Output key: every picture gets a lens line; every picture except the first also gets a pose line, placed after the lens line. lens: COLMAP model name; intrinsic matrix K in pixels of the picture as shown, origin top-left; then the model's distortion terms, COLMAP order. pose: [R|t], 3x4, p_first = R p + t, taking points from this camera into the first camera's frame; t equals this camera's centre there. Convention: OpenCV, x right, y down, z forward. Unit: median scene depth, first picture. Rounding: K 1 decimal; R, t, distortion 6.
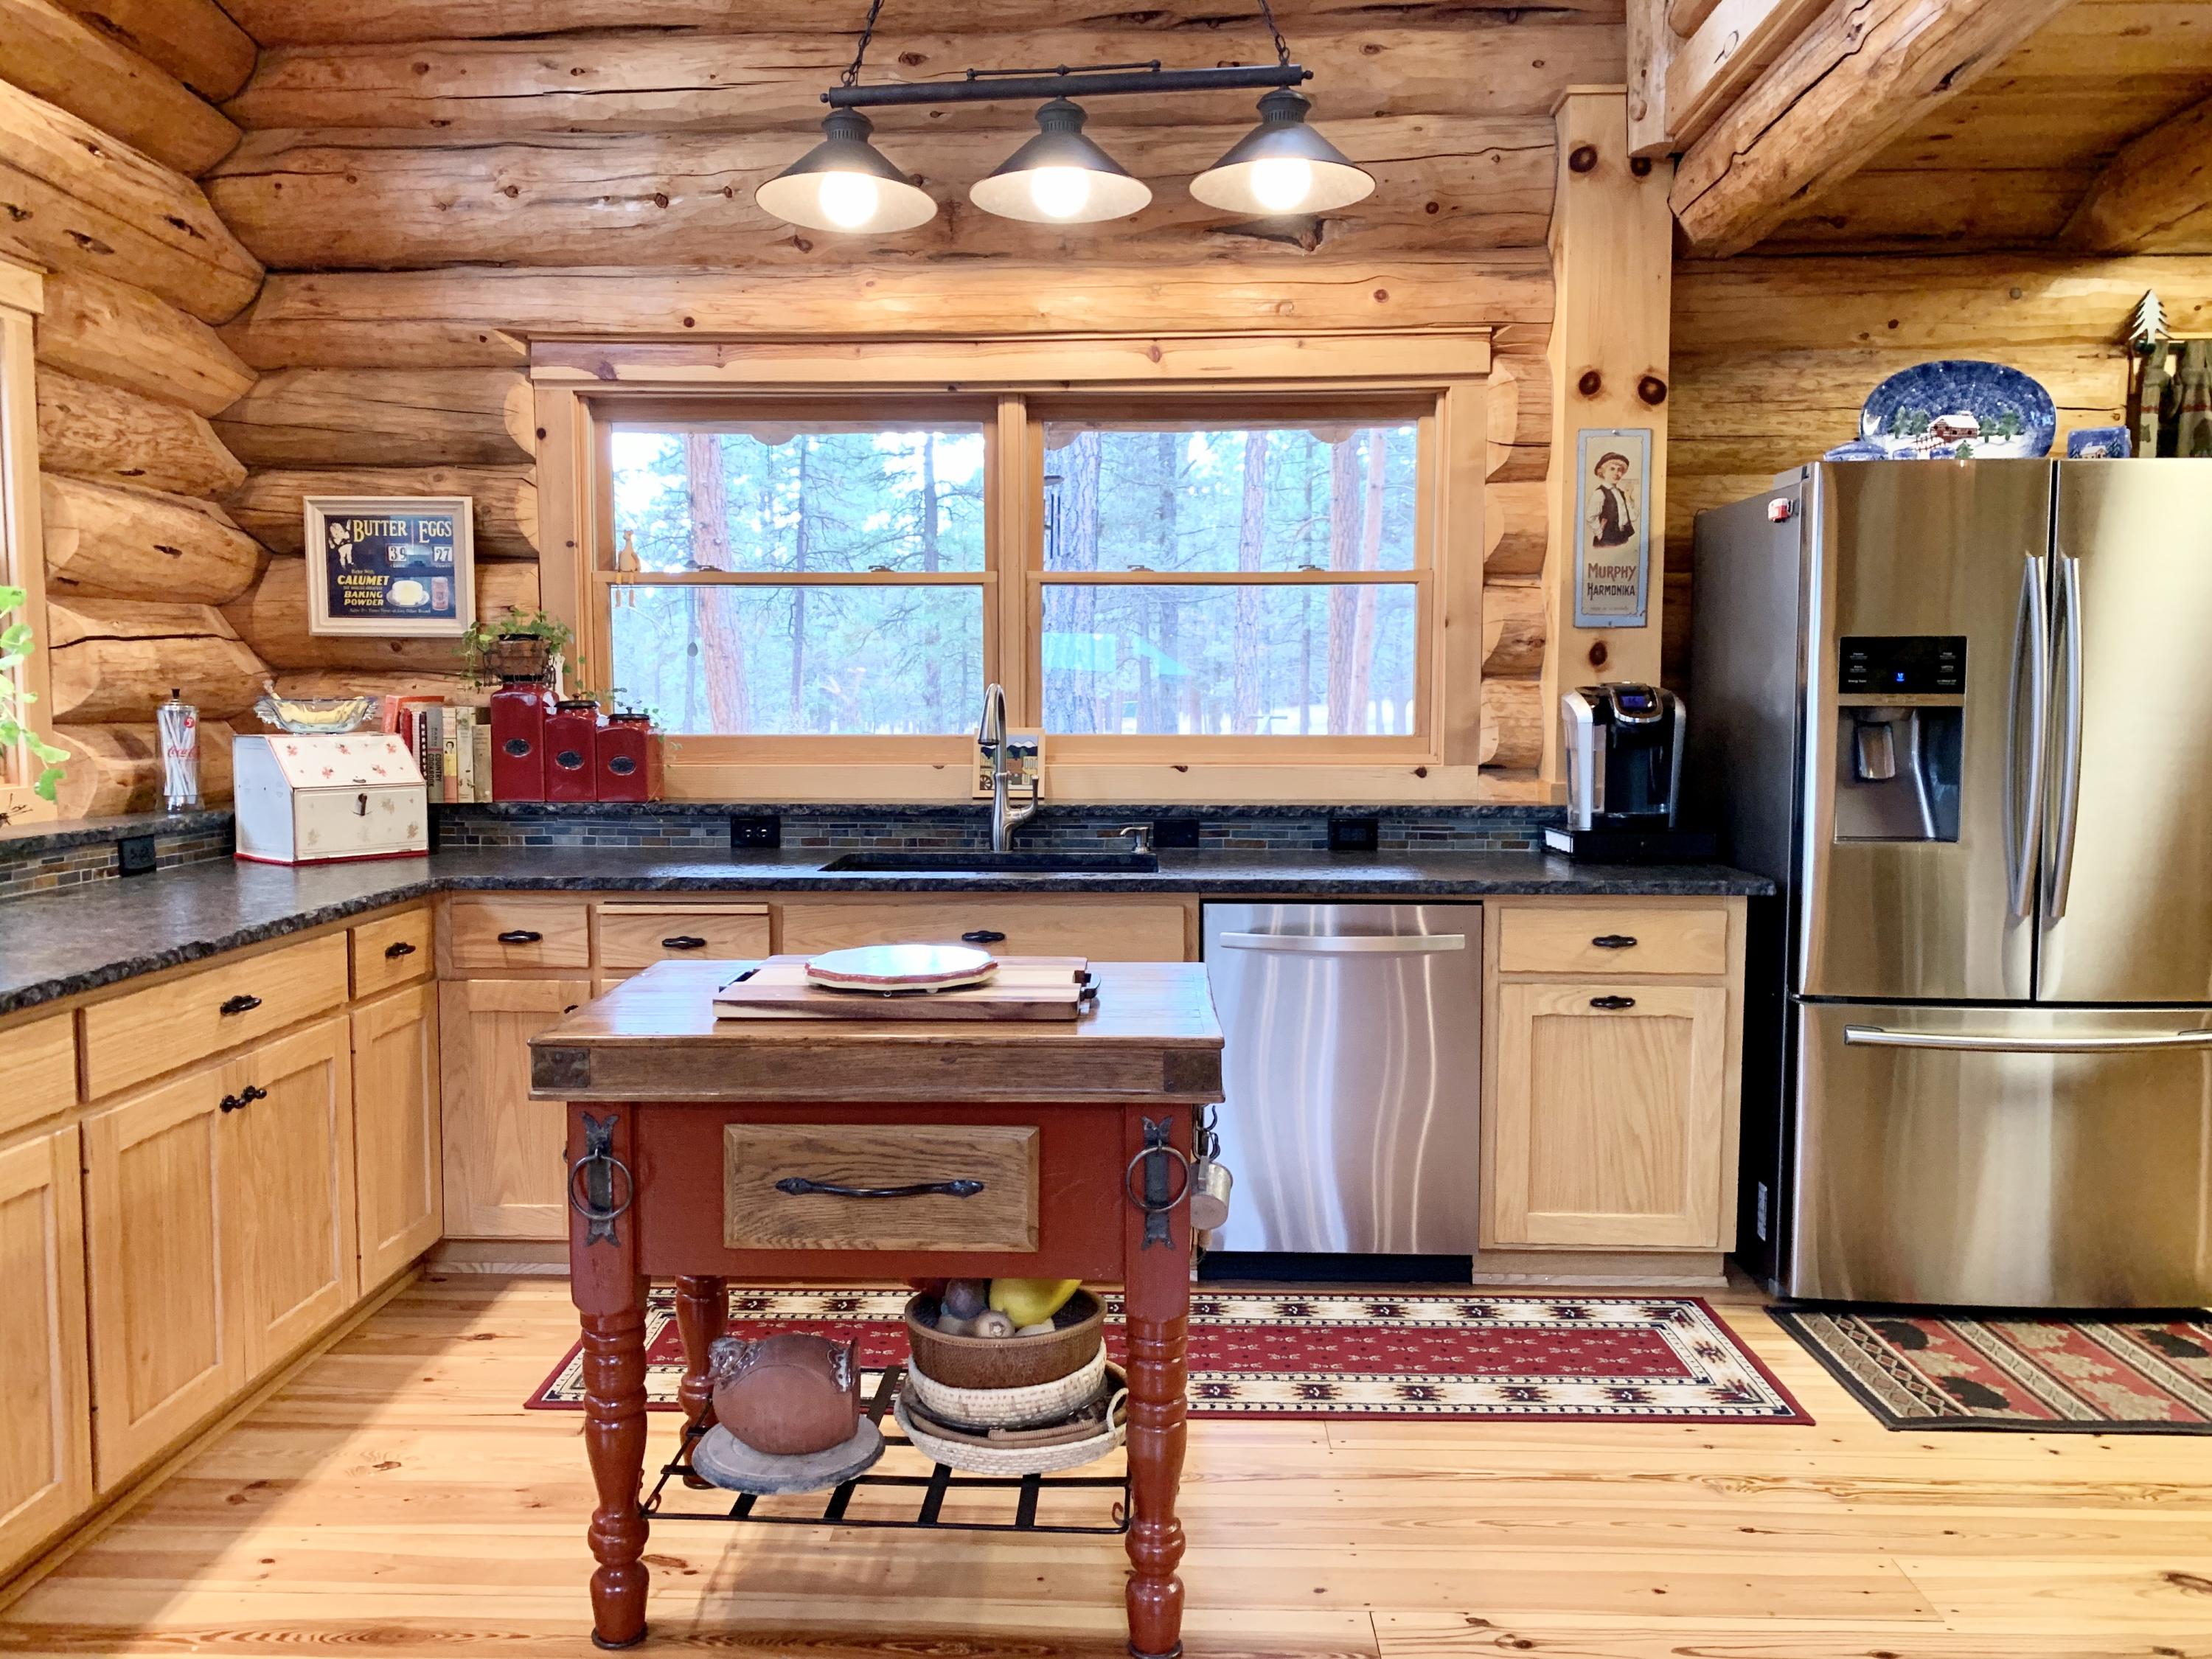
lens RADIAL K [[1681.8, 0, 1085.9], [0, 1681.8, 813.7], [0, 0, 1]] dist [0.029856, -0.021632]
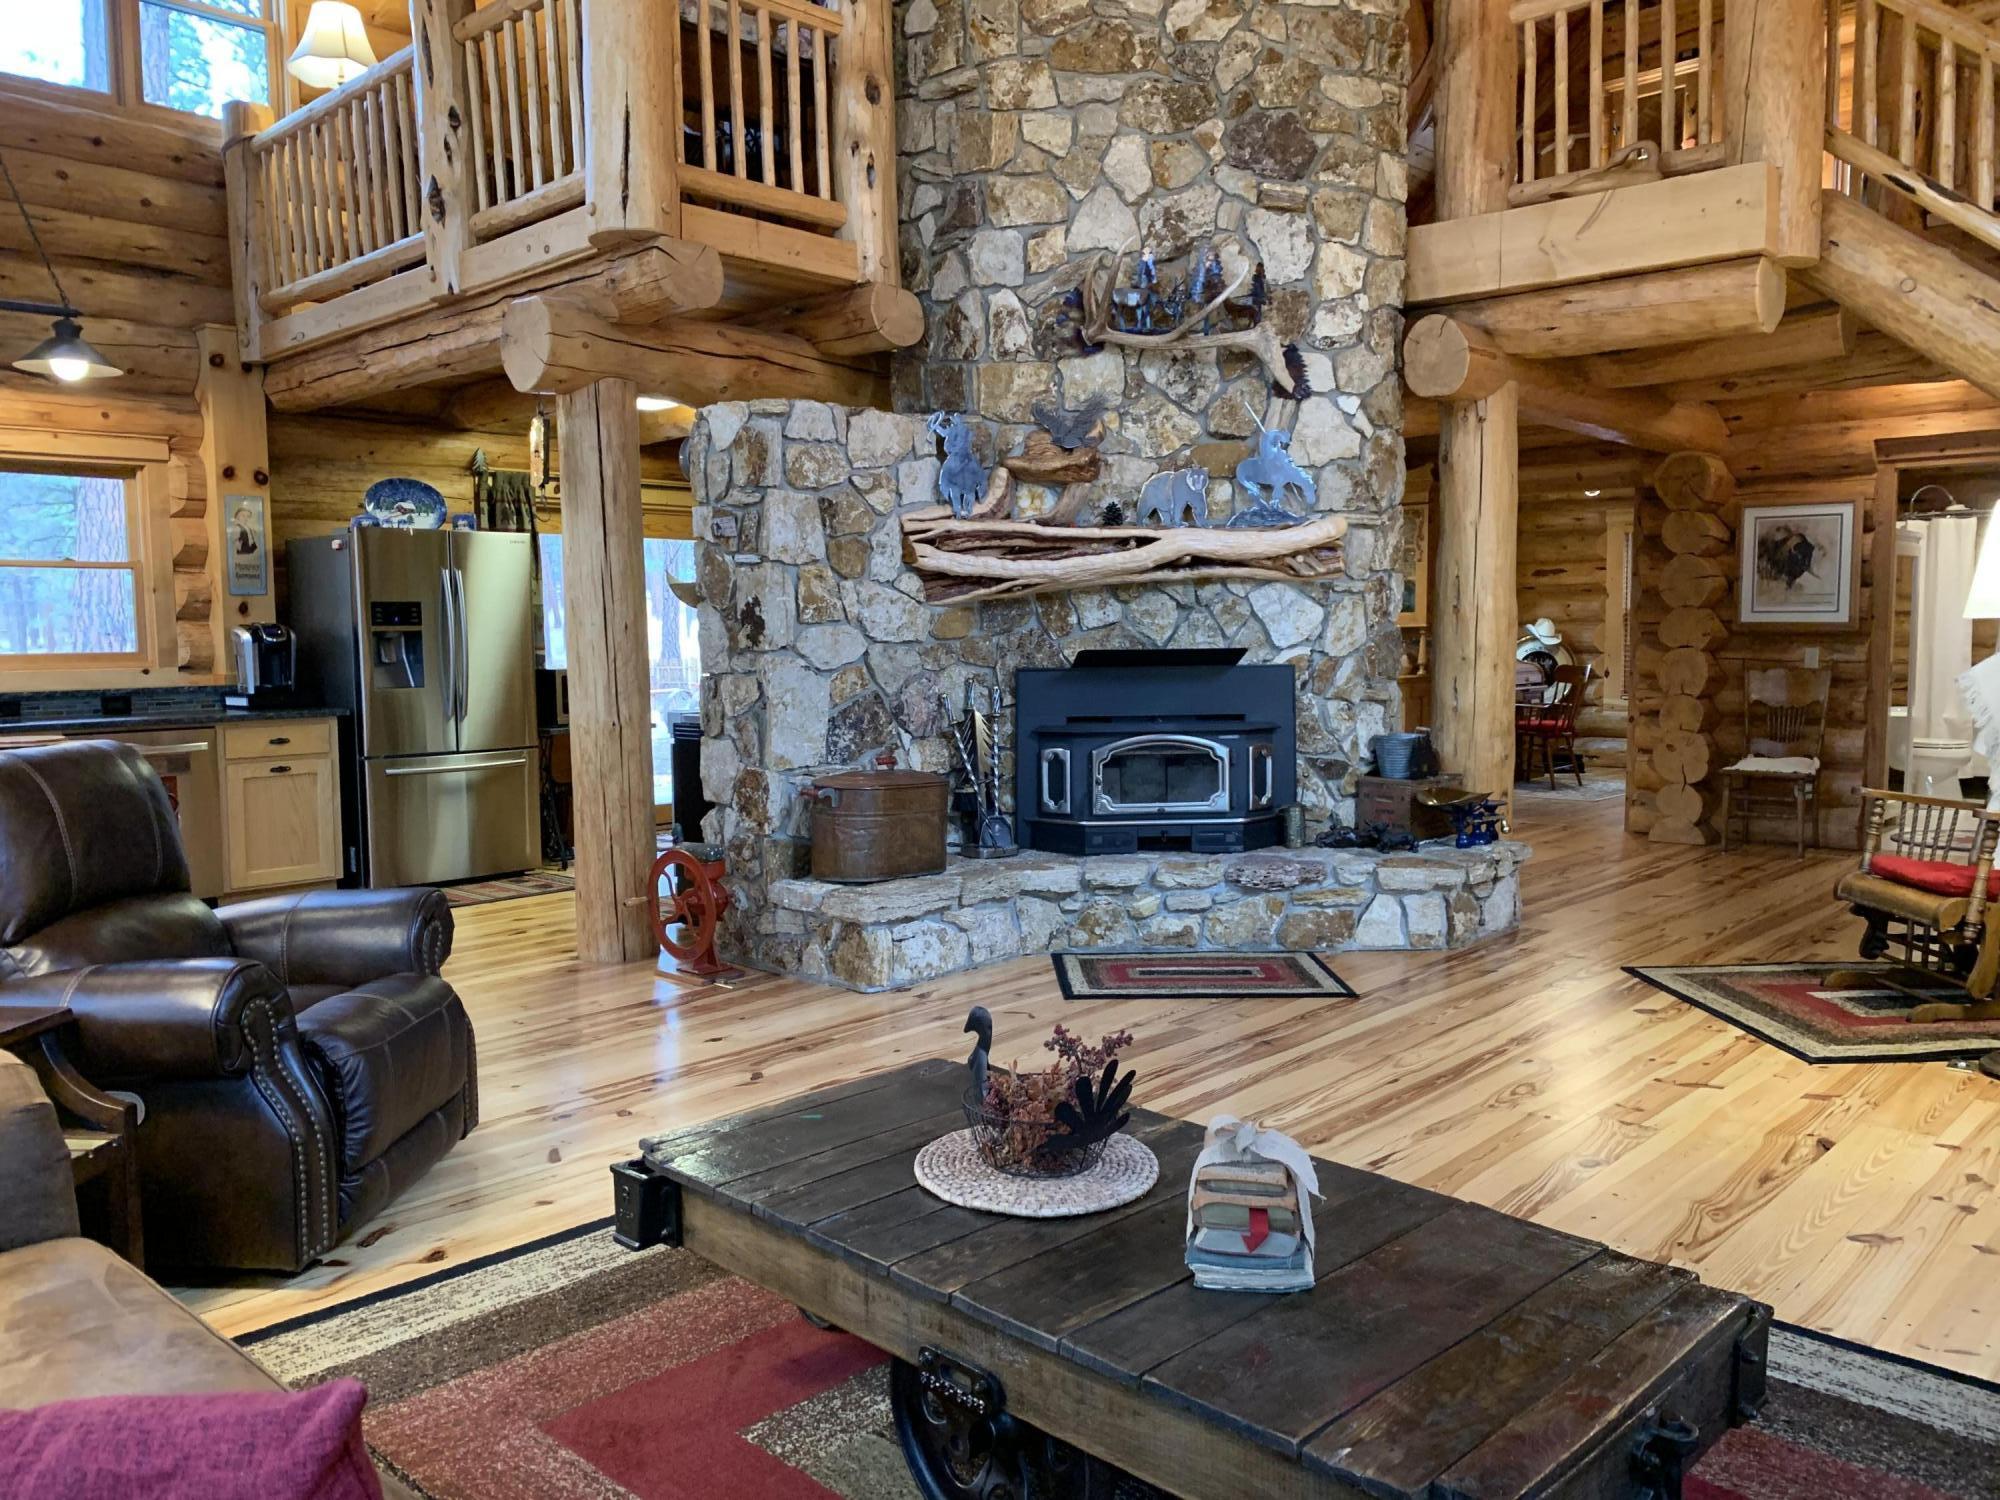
lens RADIAL K [[1520.6, 0, 988.9], [0, 1520.6, 744.0], [0, 0, 1]] dist [0.029856, -0.021632]
pose [[0.657207, -0.066125, 0.750804, -0.484442], [0.068766, 0.997250, 0.027637, 0.075601], [-0.750567, 0.033466, 0.659946, -0.845173]]
